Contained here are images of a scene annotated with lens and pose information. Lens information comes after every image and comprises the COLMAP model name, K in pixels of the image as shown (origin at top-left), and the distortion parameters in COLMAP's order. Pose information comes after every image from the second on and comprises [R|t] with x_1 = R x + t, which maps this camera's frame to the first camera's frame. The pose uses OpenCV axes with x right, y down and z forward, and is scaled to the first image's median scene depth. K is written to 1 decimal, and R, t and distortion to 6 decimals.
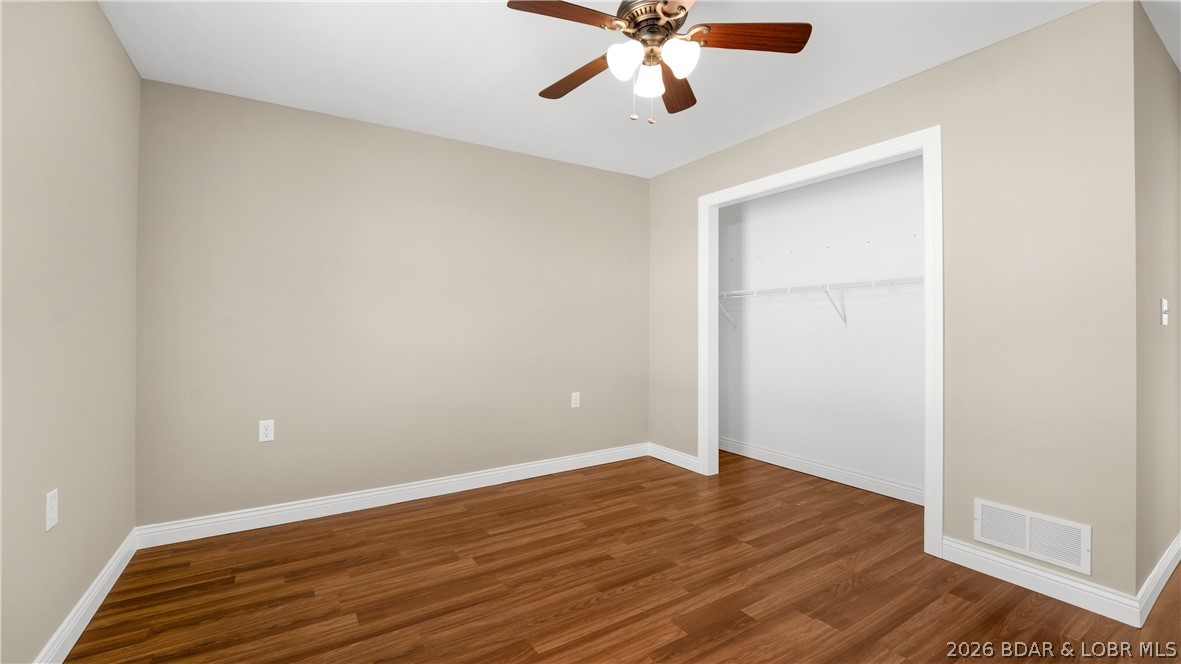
lens RADIAL K [[497.5, 0, 590.5], [0, 497.5, 332.0], [0, 0, 1]] dist [-0.013794, -0.000173]
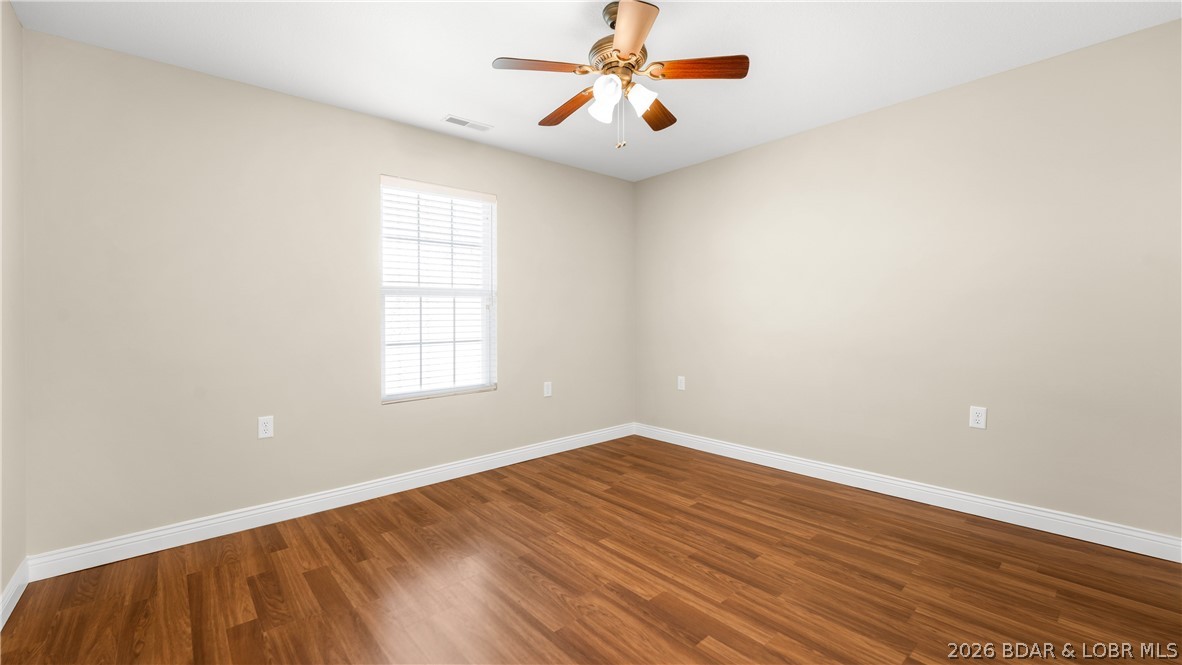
lens RADIAL K [[470.4, 0, 573.9], [0, 470.4, 327.2], [0, 0, 1]] dist [-0.007477, -0.000191]
pose [[0.134621, 0.020344, -0.990688, 0.936413], [-0.000349, 0.999790, 0.020484, -0.023911], [0.990897, -0.002411, 0.134600, 0.531716]]
